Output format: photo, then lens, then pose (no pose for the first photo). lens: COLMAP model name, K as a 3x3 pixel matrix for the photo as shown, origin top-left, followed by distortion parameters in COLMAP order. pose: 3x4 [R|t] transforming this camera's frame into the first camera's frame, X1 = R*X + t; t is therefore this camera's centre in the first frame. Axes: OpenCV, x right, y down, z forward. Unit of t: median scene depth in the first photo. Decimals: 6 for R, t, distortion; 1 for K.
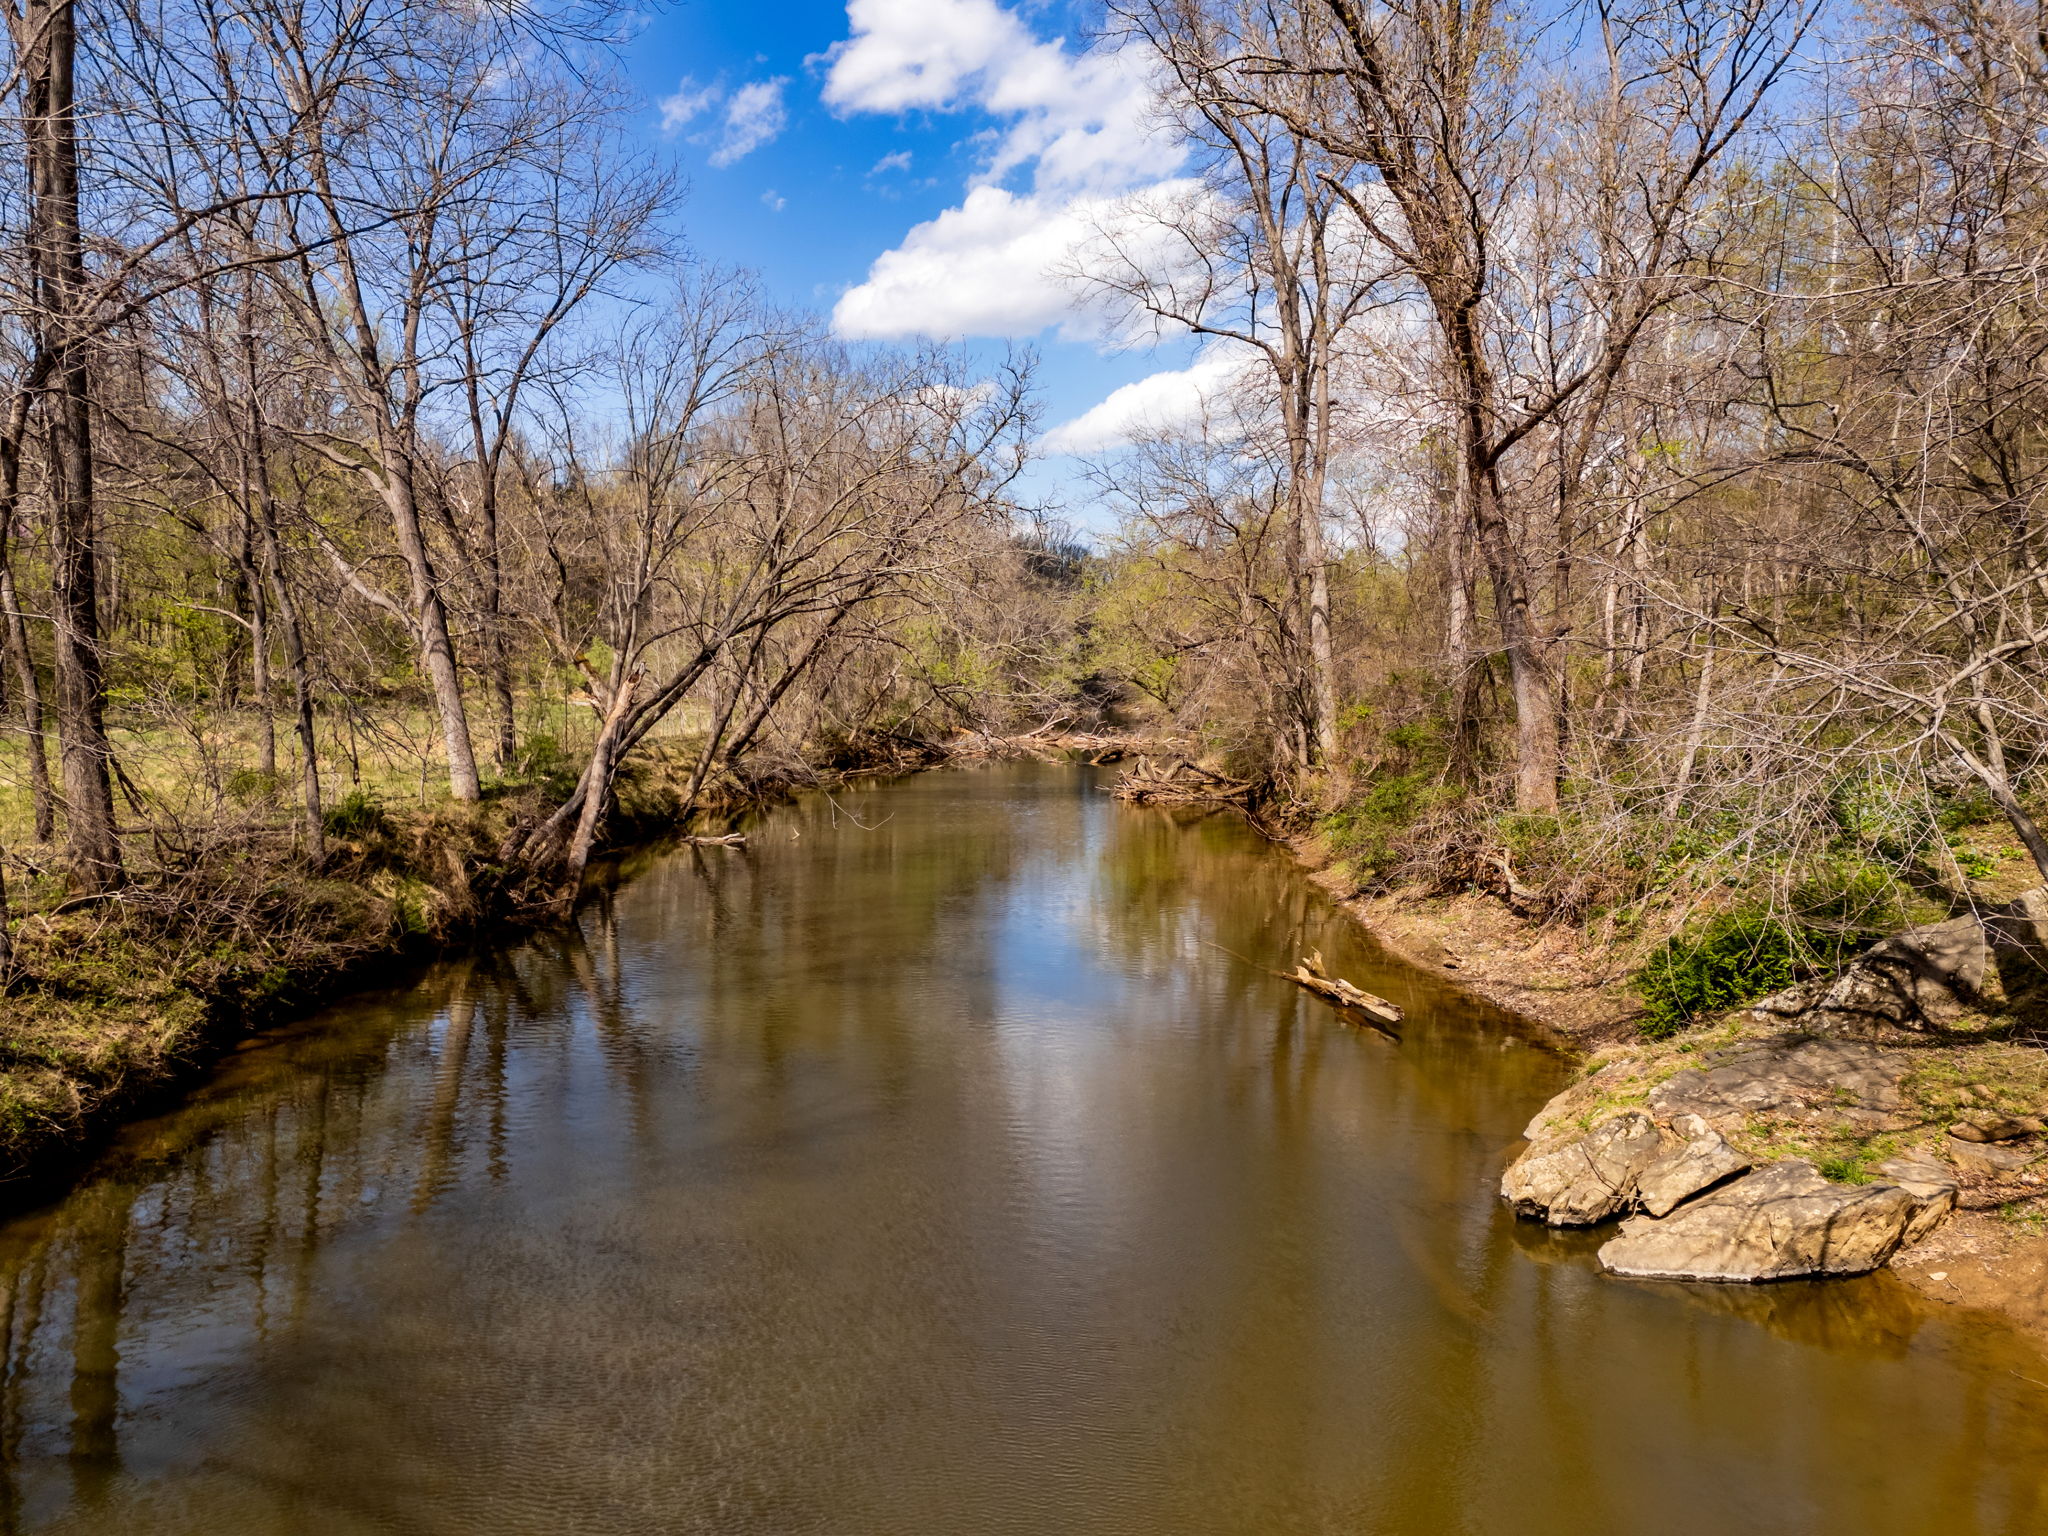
lens RADIAL K [[1484.2, 0, 1024.0], [0, 1484.2, 768.0], [0, 0, 1]] dist [0.066307, -0.058703]
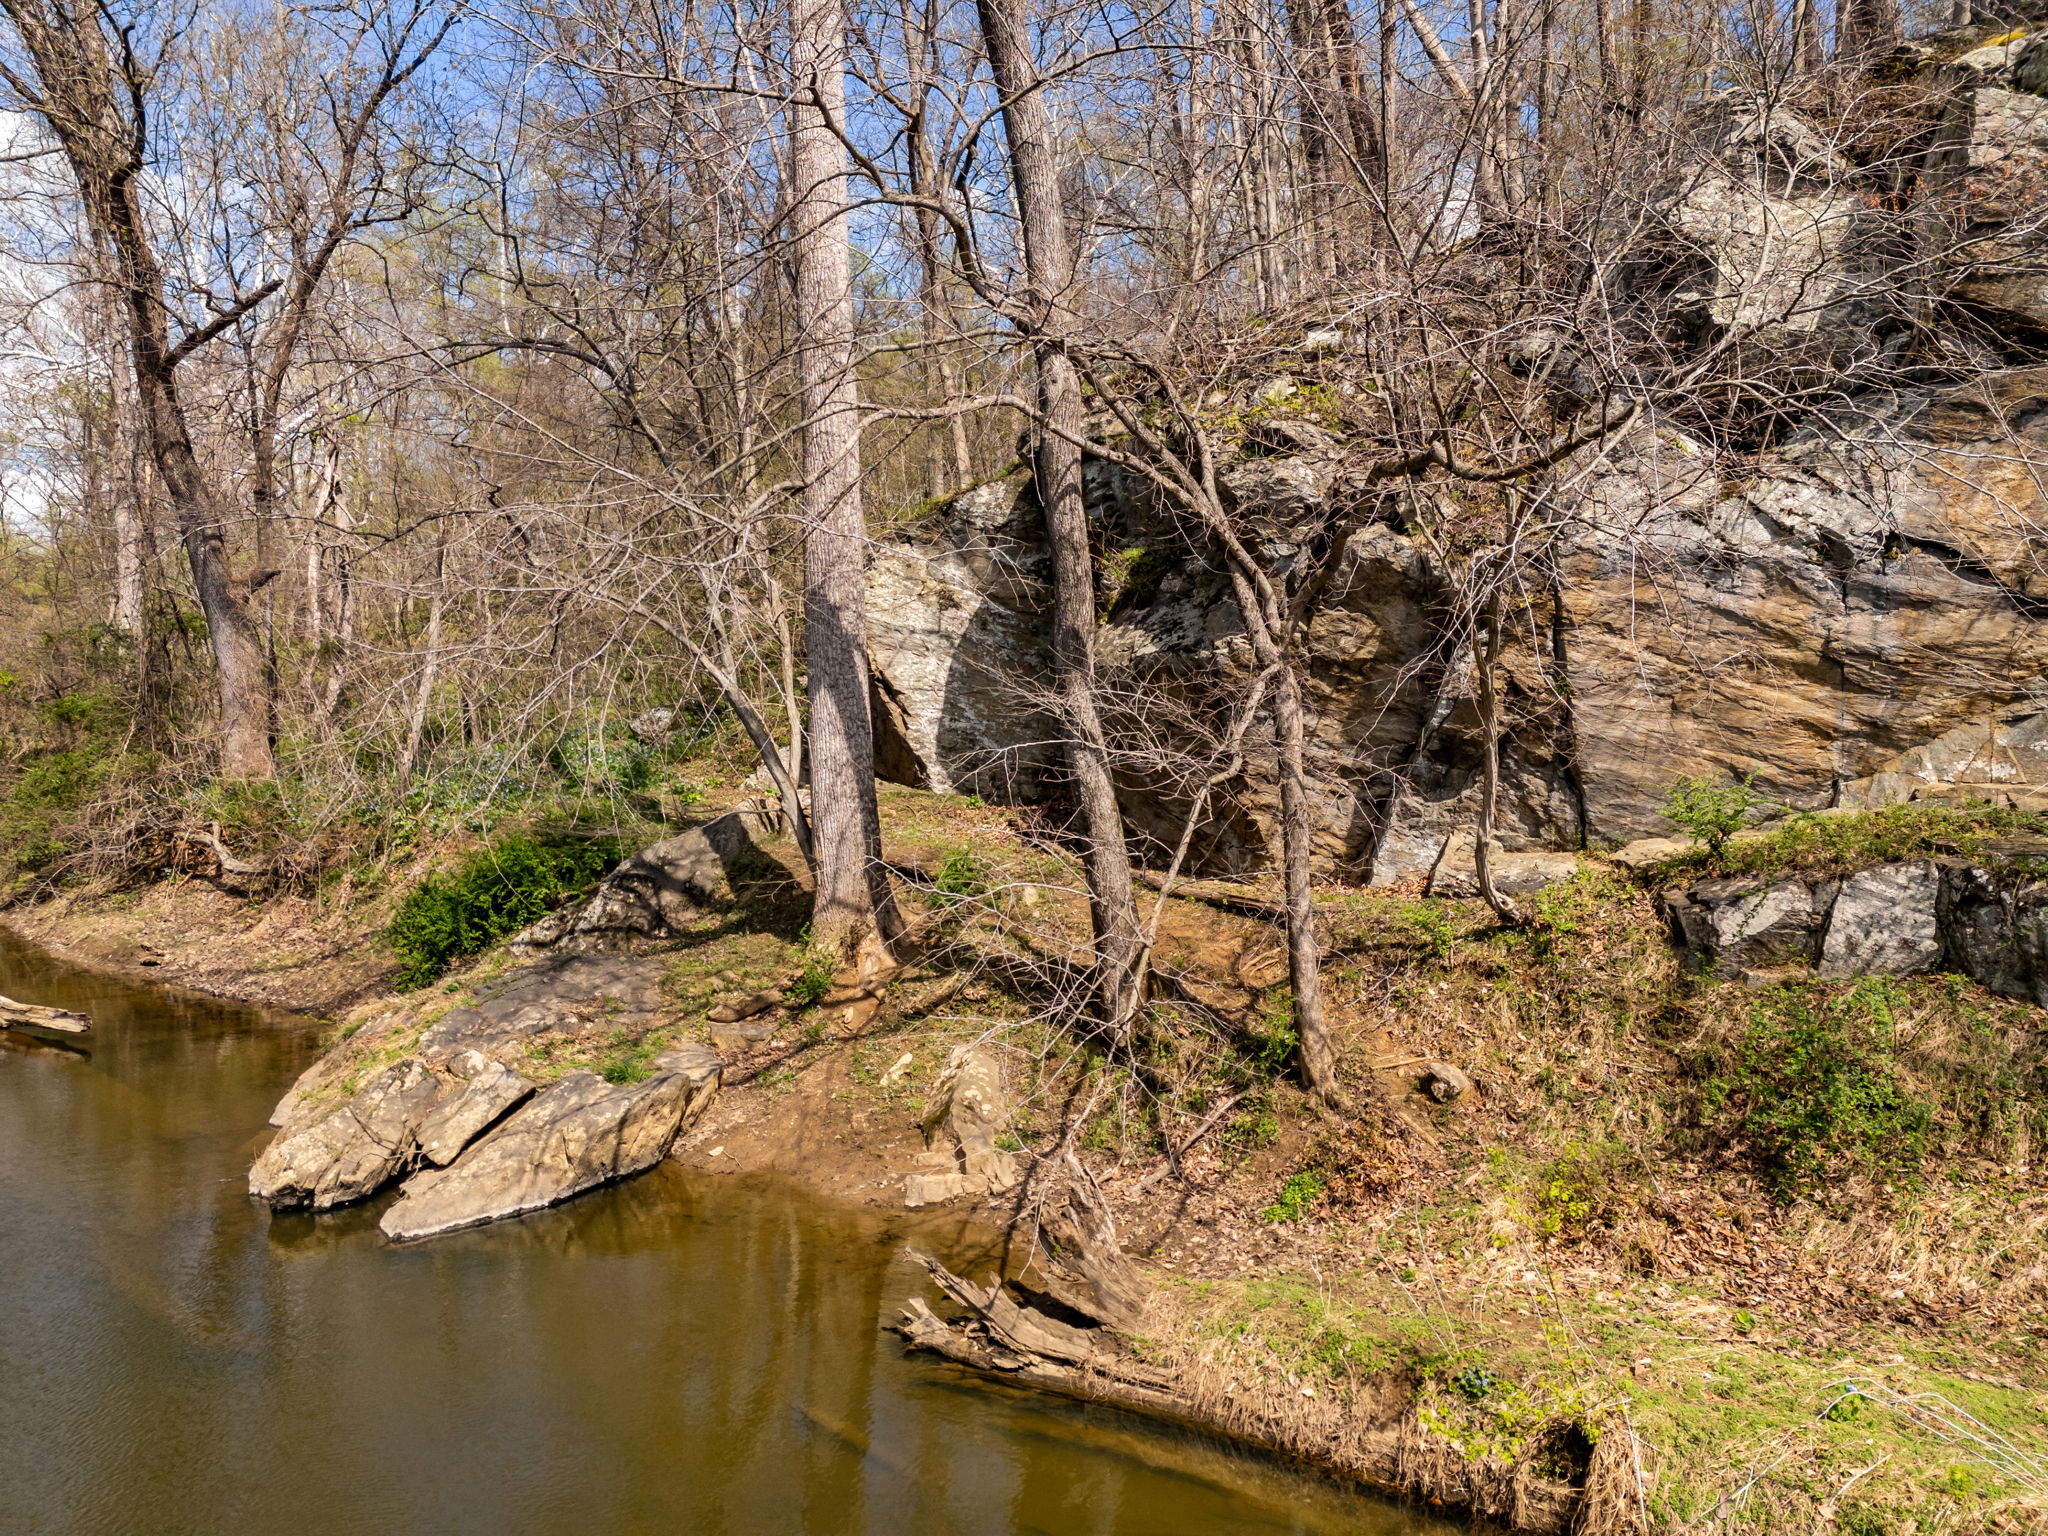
lens RADIAL K [[1484.2, 0, 1024.0], [0, 1484.2, 768.0], [0, 0, 1]] dist [0.066307, -0.058703]
pose [[0.681407, -0.041694, 0.730716, 0.014630], [0.046153, 0.998837, 0.013954, 0.054373], [-0.730448, 0.024217, 0.682539, 0.113900]]
